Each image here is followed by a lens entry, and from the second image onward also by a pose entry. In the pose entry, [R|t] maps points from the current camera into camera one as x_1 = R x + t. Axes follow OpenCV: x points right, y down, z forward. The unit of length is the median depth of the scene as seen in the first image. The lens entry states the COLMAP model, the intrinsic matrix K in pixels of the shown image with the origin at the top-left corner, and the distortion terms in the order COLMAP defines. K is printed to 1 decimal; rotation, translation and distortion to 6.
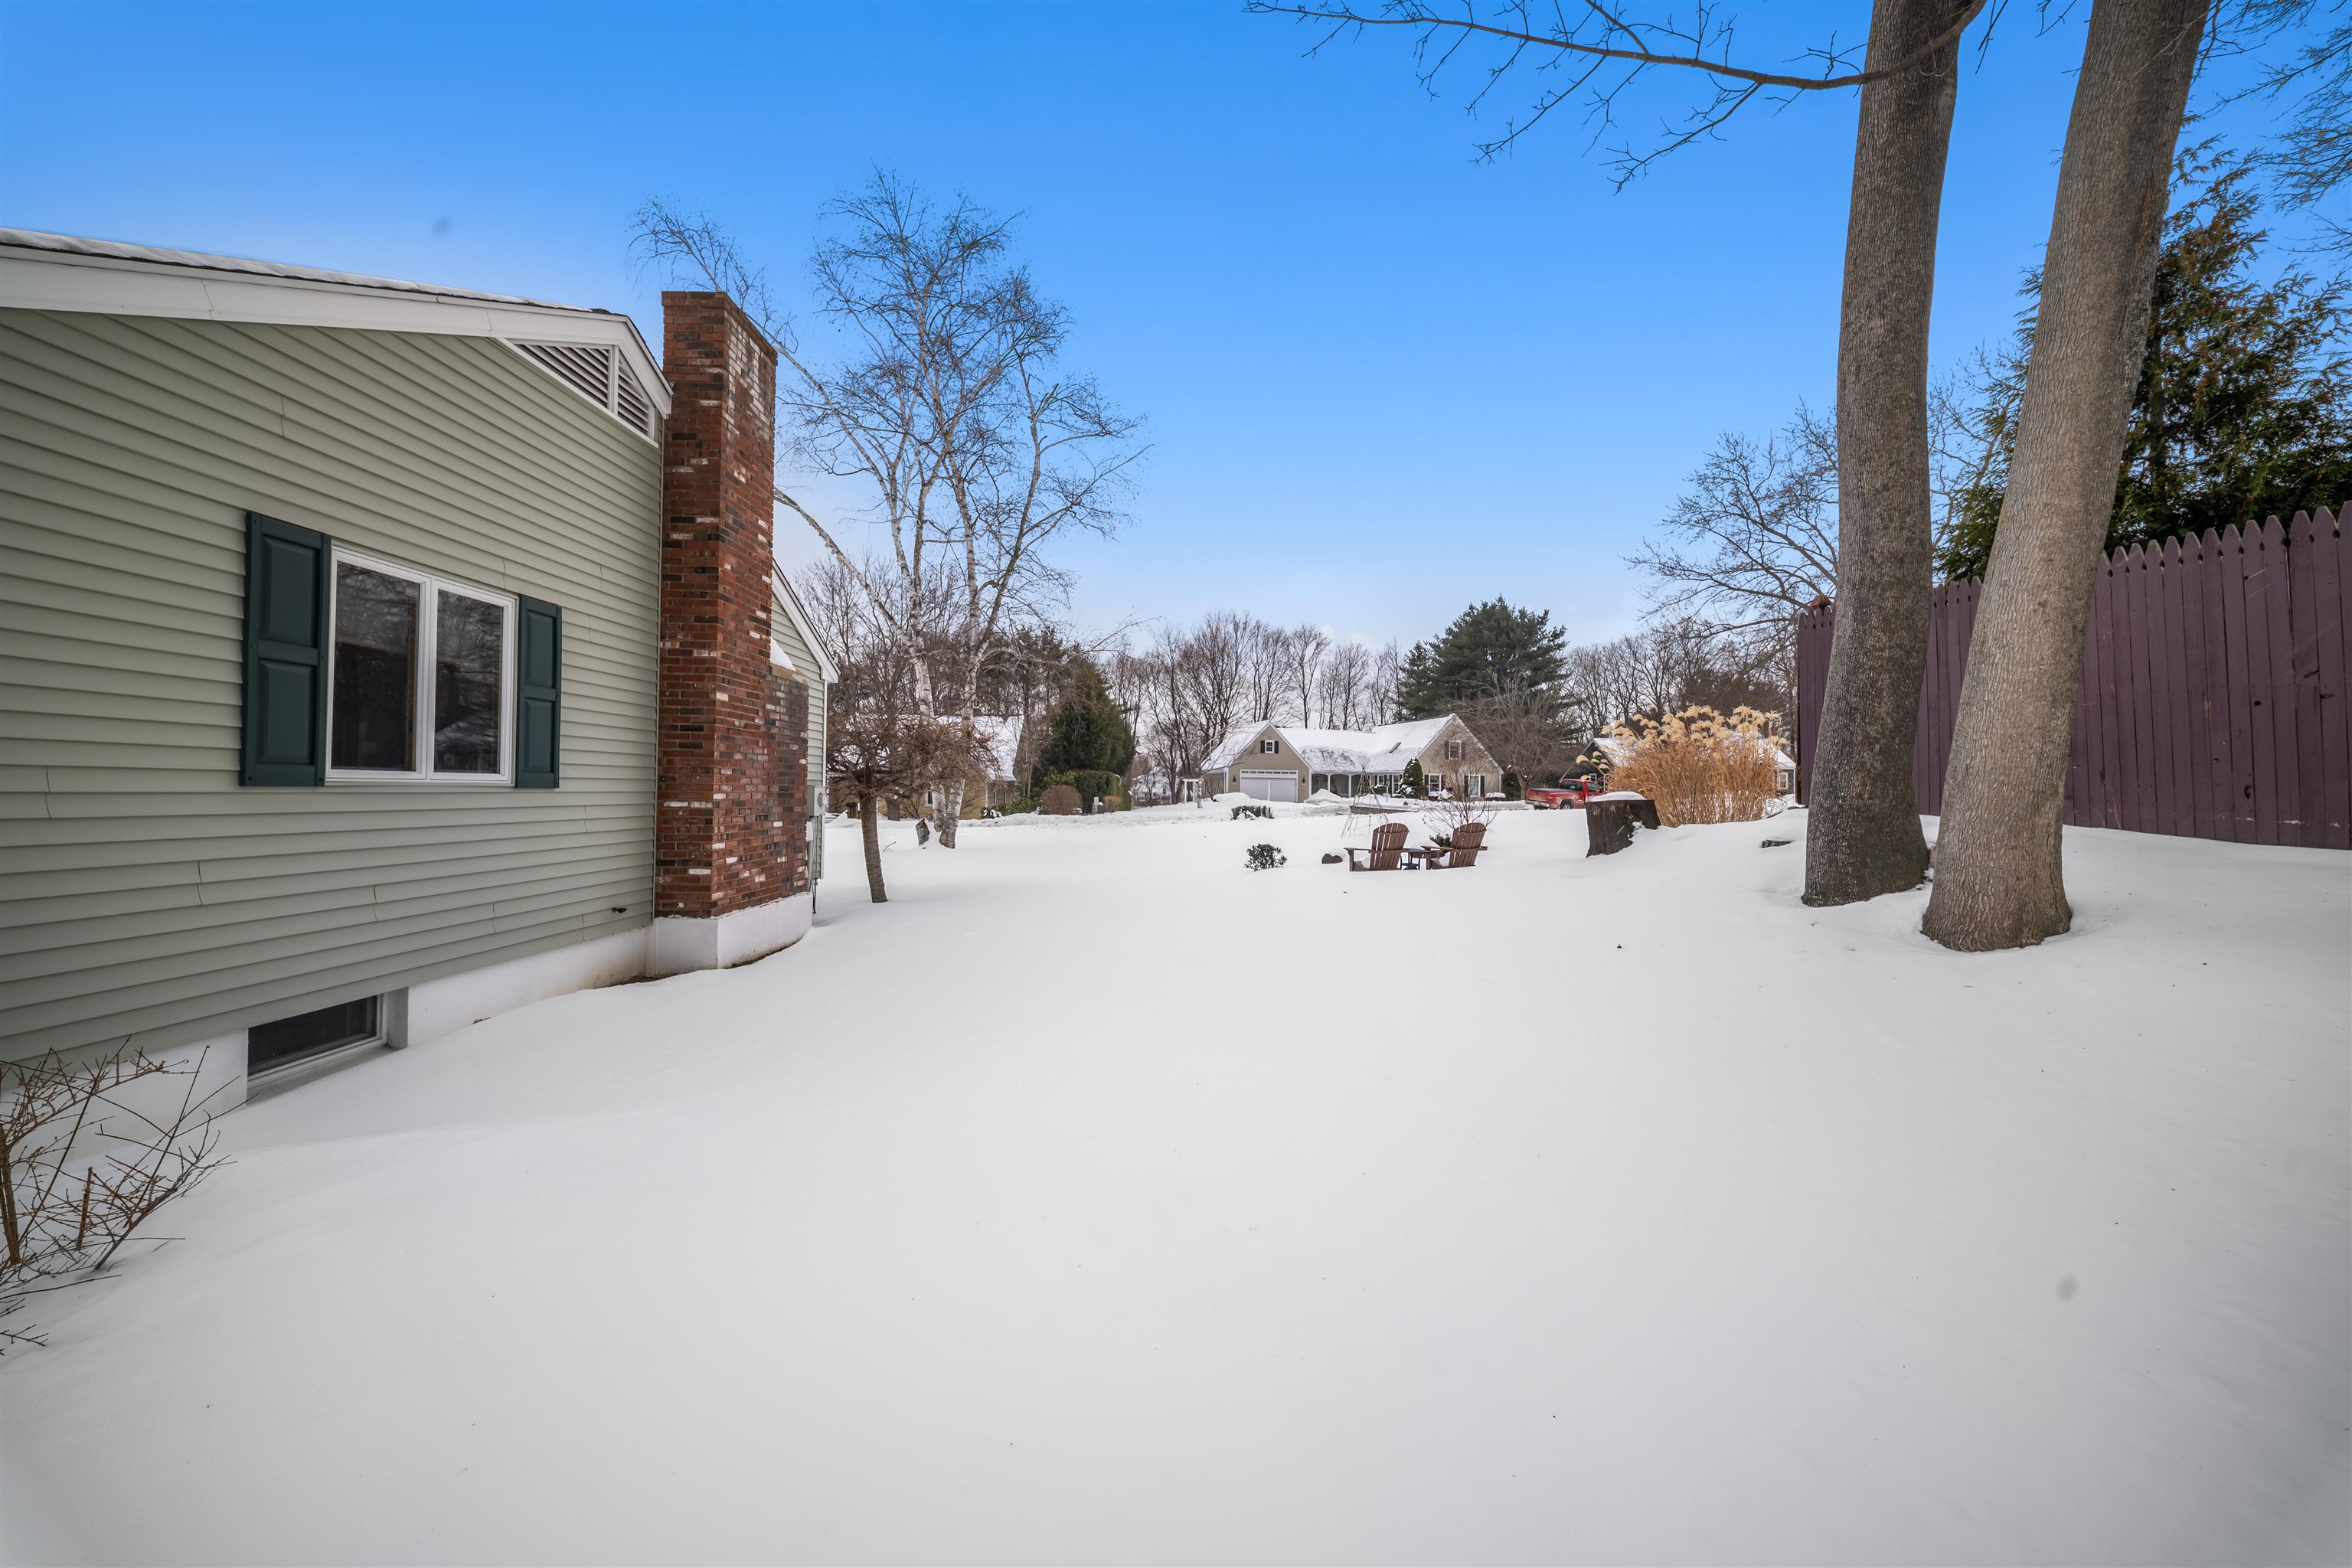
lens RADIAL K [[785.3, 0, 1175.0], [0, 785.3, 773.8], [0, 0, 1]] dist [-0.023338, 0.000071]
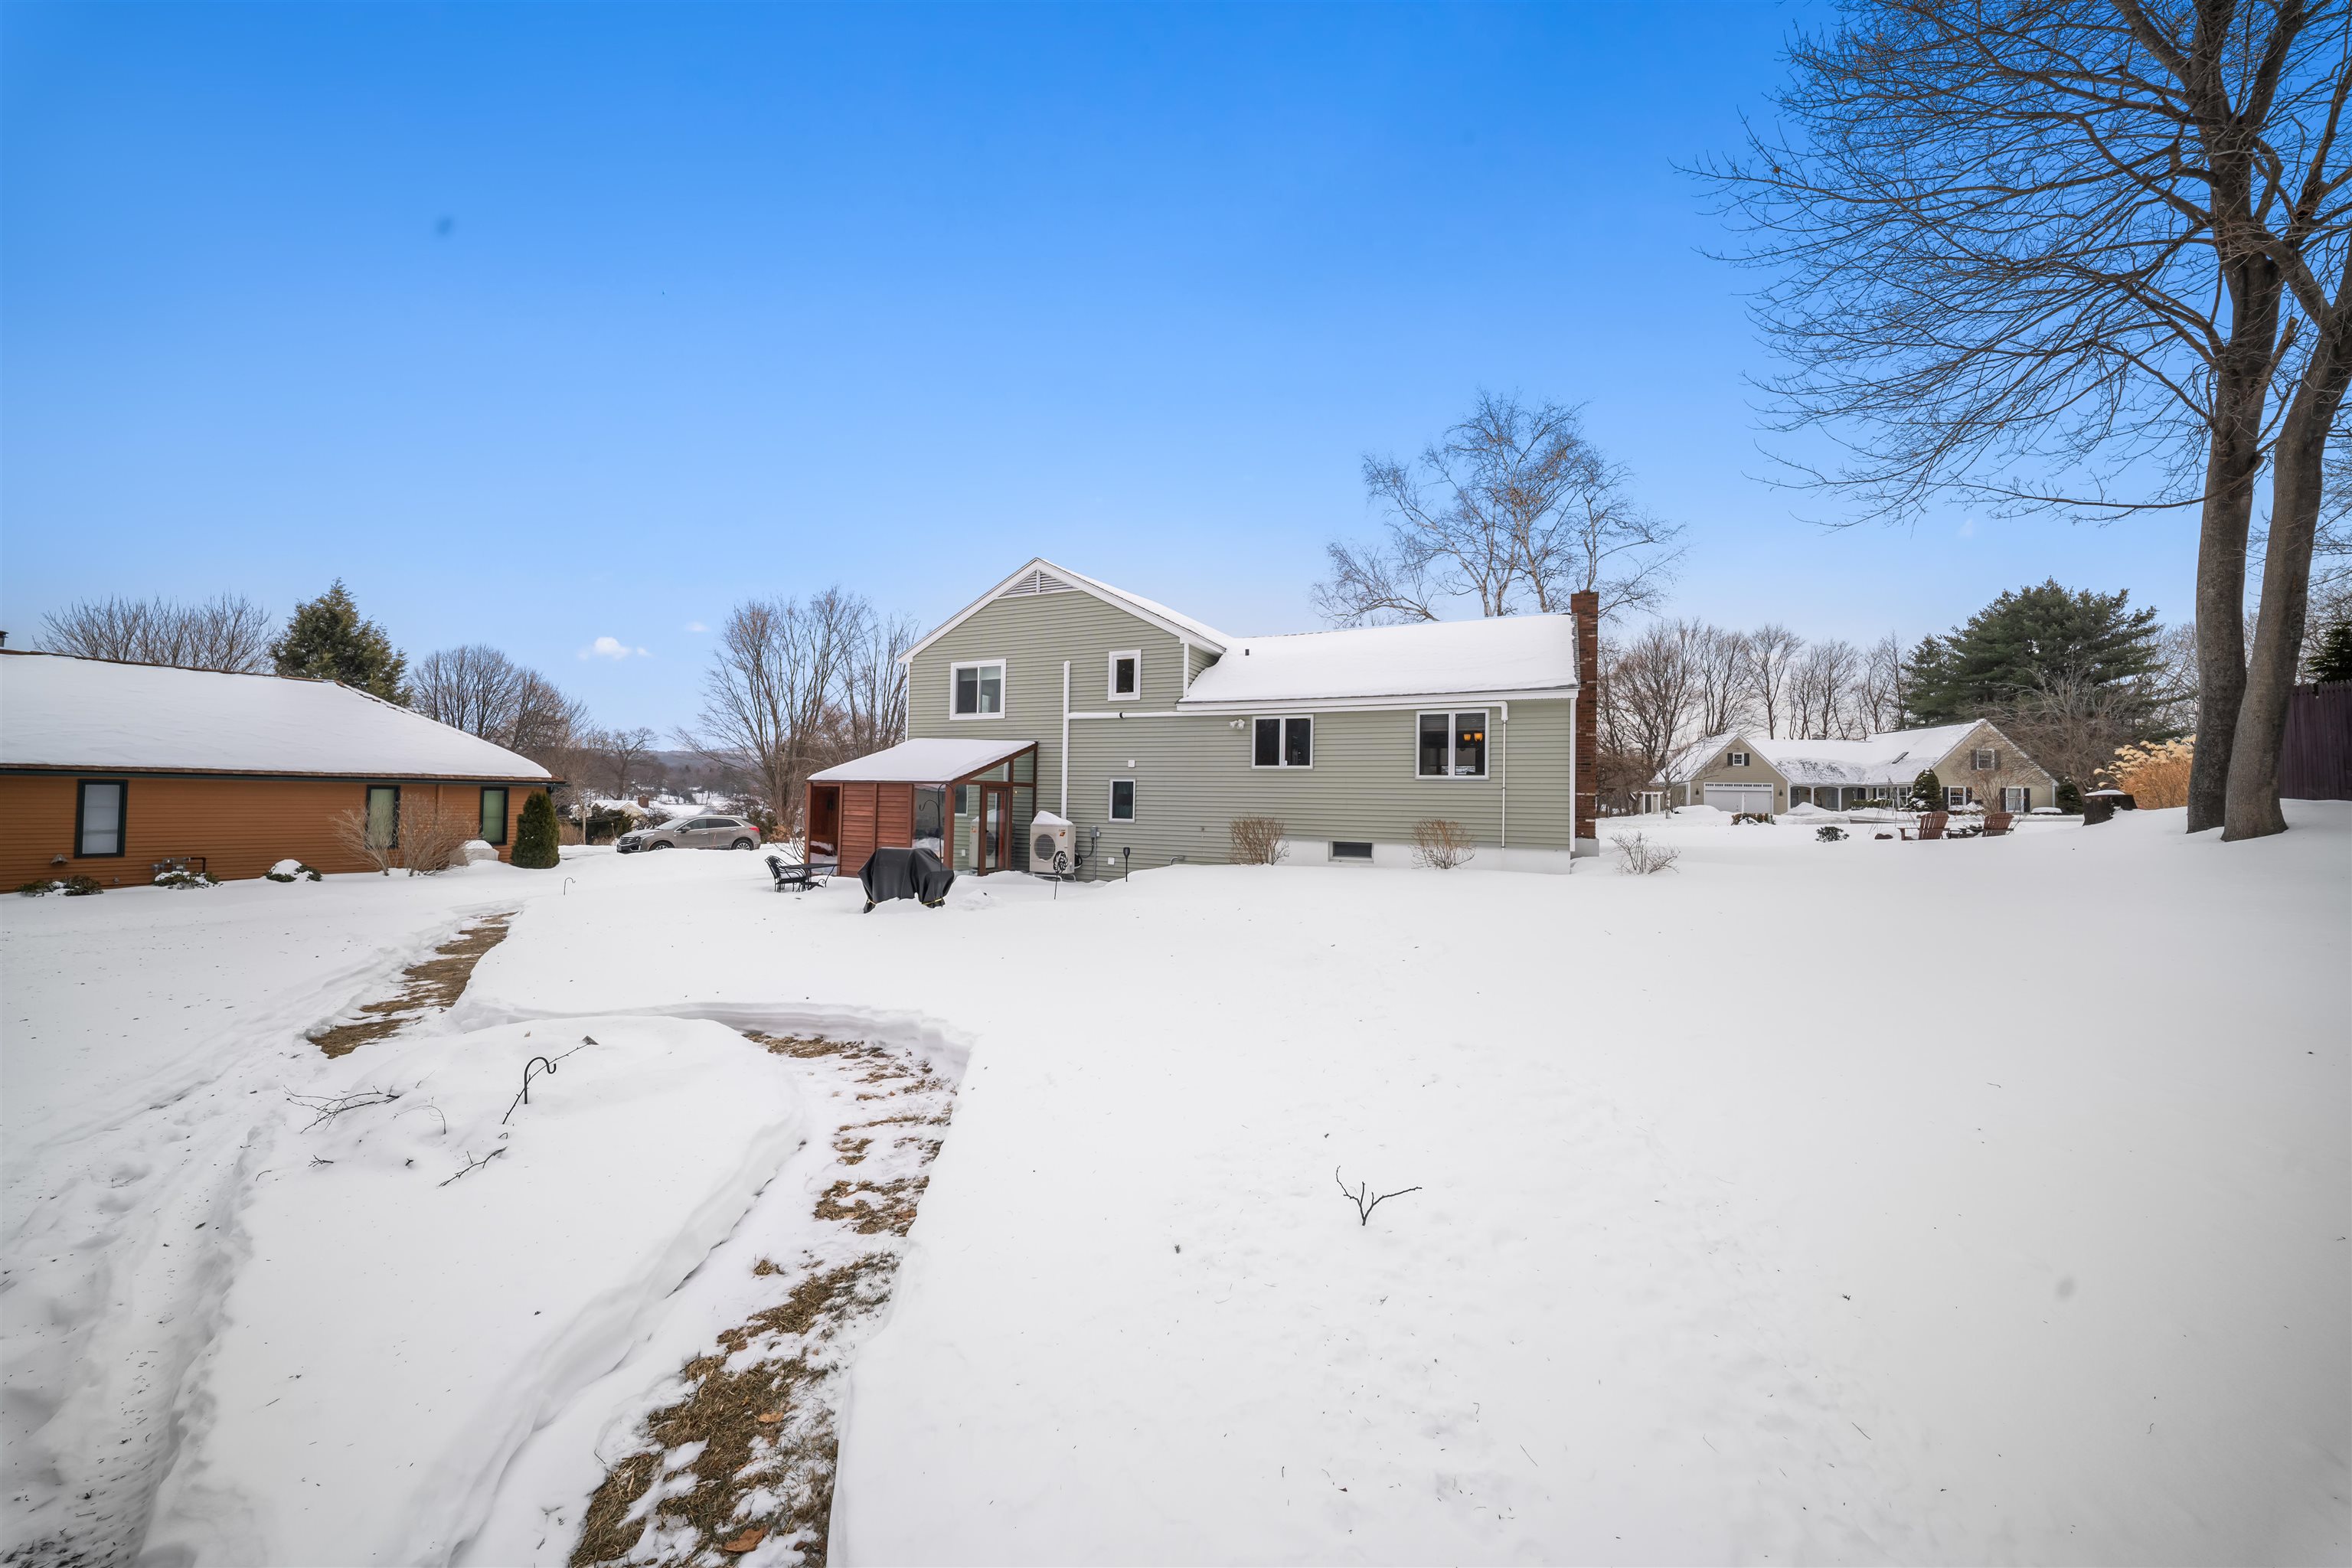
lens RADIAL K [[785.3, 0, 1175.0], [0, 785.3, 773.8], [0, 0, 1]] dist [-0.023338, 0.000071]
pose [[0.890905, -0.009235, -0.454097, -0.066421], [0.000580, 0.999816, -0.019194, 0.002188], [0.454190, 0.016837, 0.890746, -0.186279]]
